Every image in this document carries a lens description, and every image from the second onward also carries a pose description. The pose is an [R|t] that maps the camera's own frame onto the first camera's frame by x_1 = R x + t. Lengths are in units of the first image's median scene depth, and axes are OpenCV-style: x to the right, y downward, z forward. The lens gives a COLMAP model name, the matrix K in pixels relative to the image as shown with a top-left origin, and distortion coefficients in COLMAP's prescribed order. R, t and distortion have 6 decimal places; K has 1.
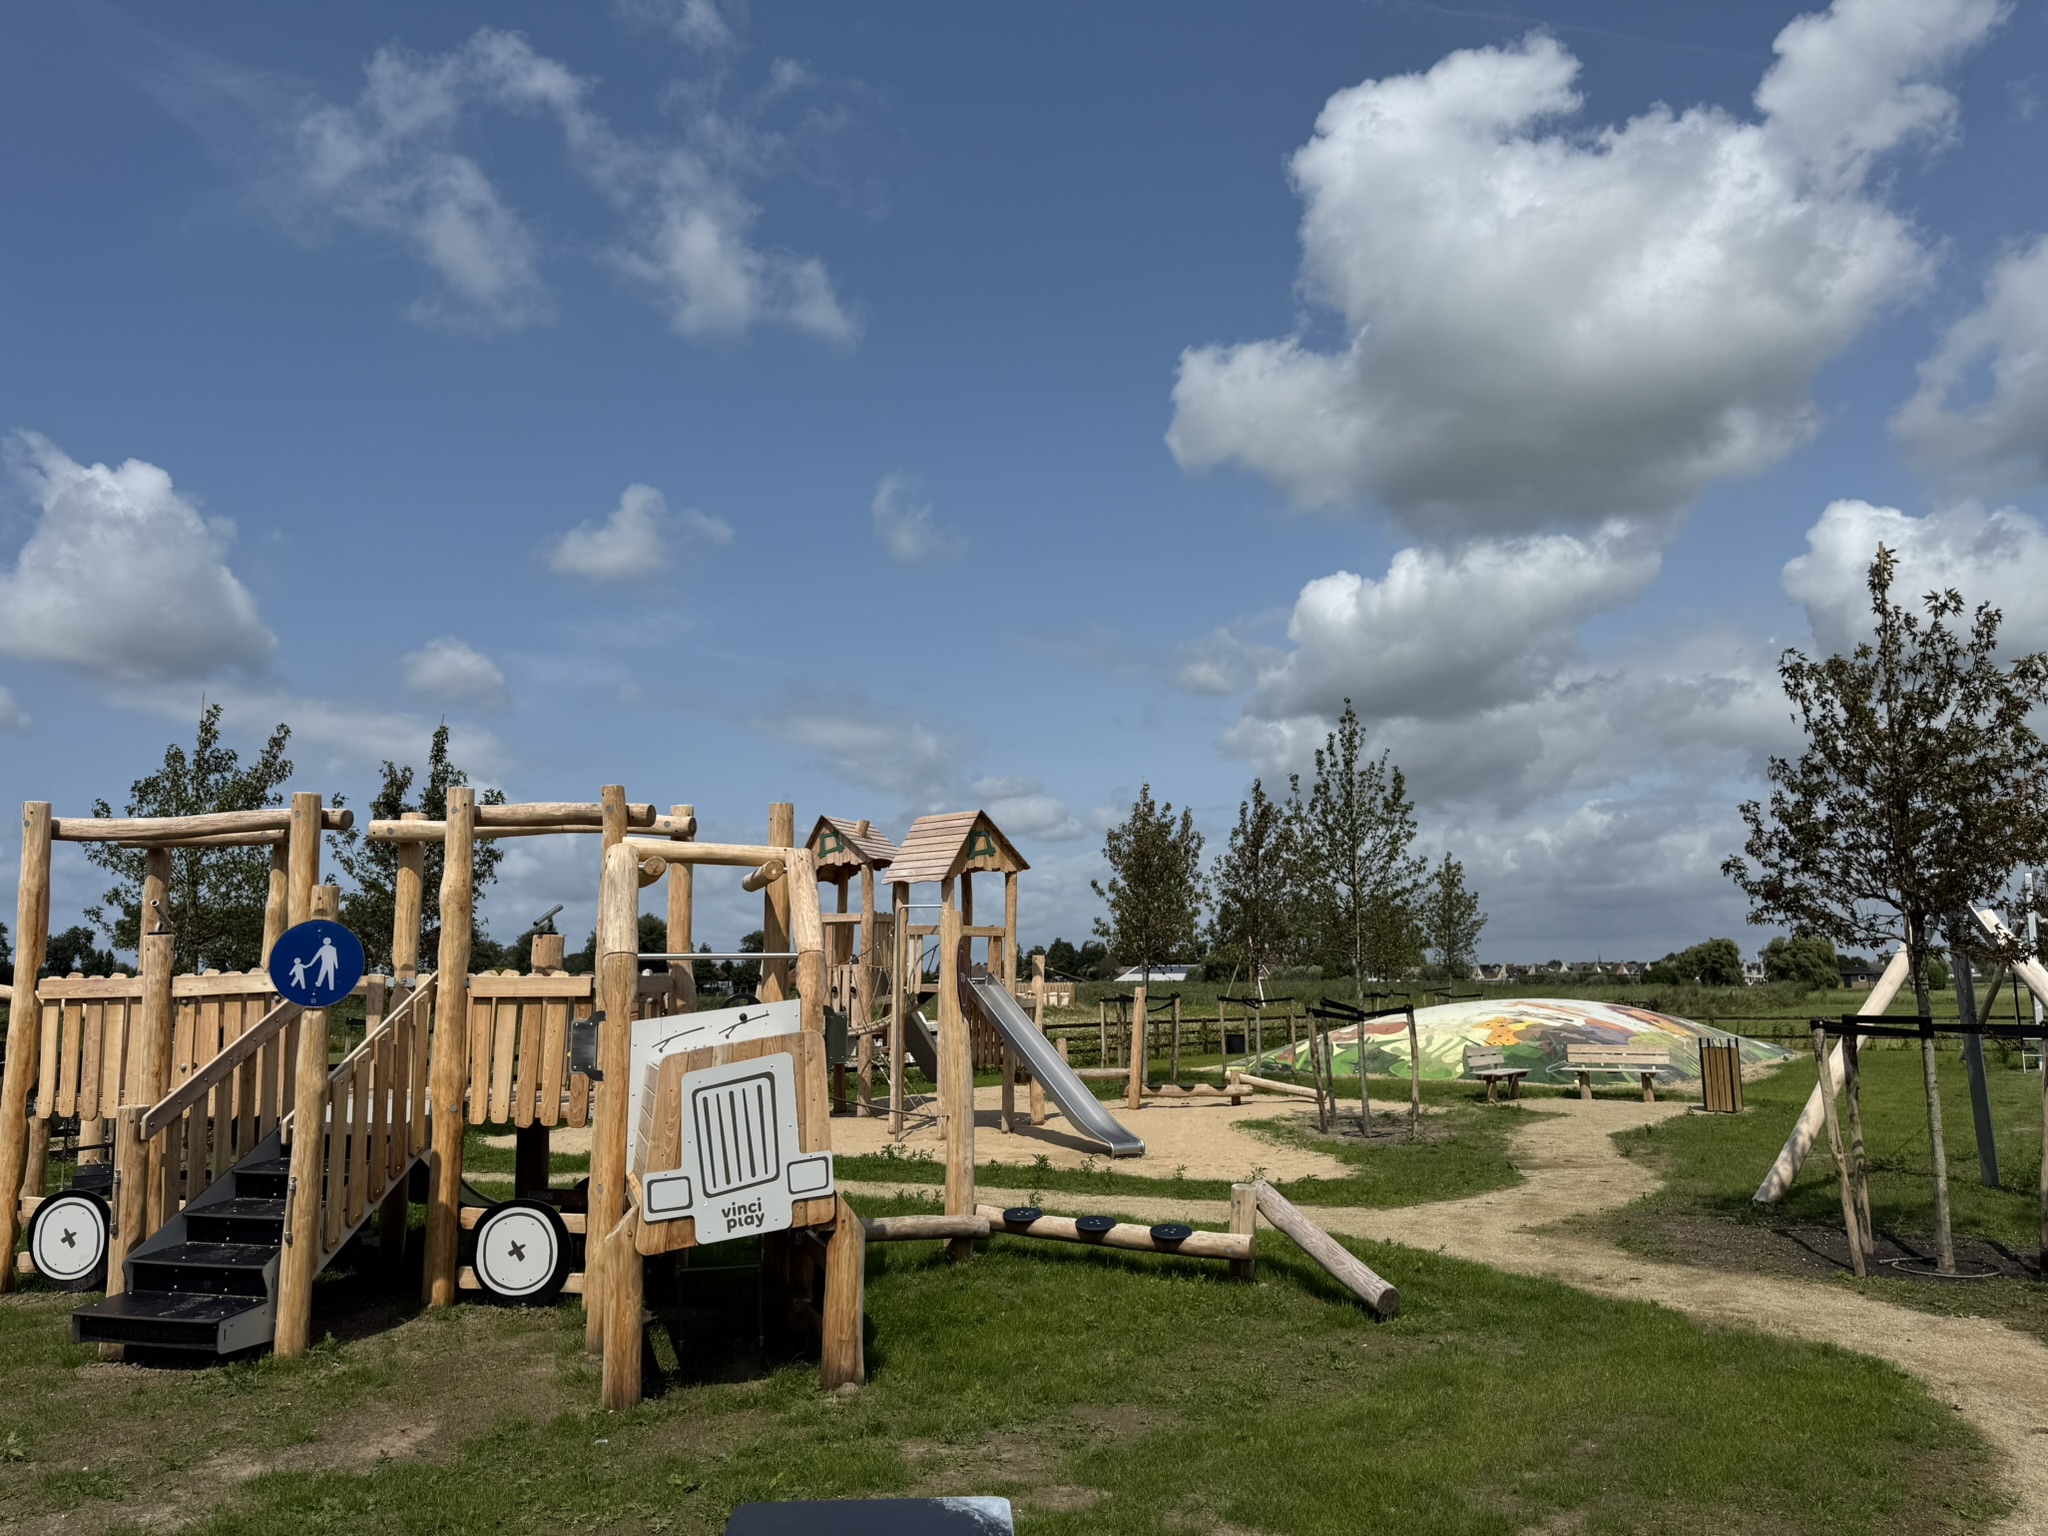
lens RADIAL K [[1427.2, 0, 1018.1], [0, 1427.2, 777.2], [0, 0, 1]] dist [0.102139, -0.149607]
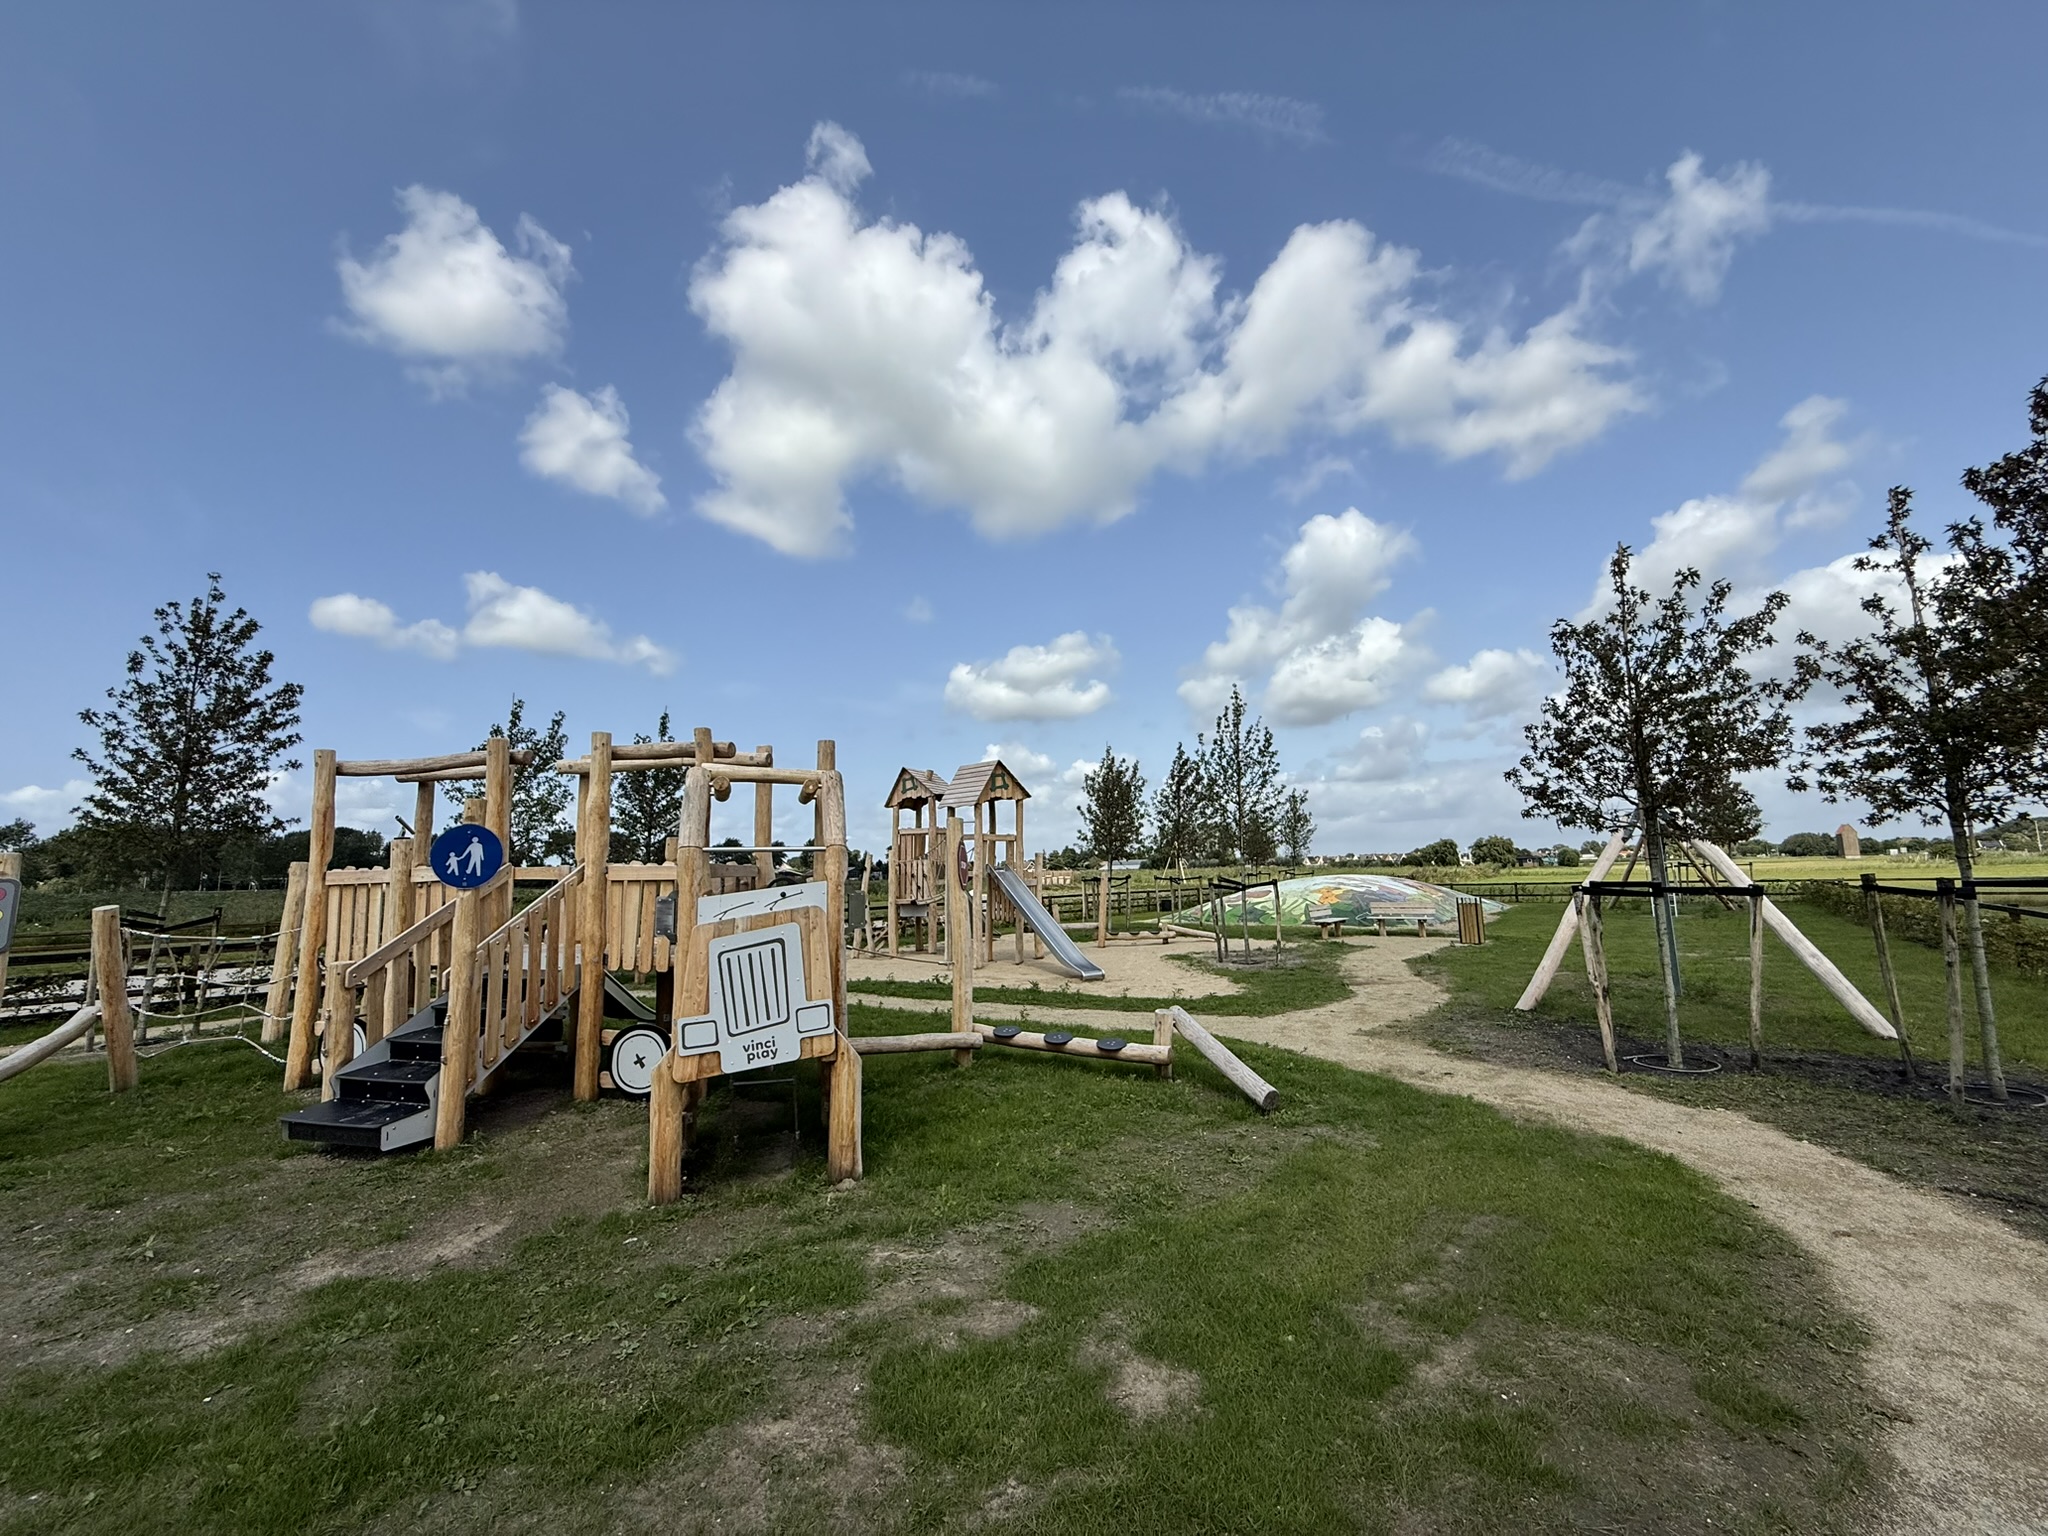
lens RADIAL K [[832.2, 0, 1013.1], [0, 832.2, 767.2], [0, 0, 1]] dist [-0.000244, -0.000001]
pose [[0.999376, -0.015580, -0.031689, 0.040055], [0.016172, 0.999698, 0.018495, 0.031976], [0.031391, -0.018996, 0.999327, 0.197577]]
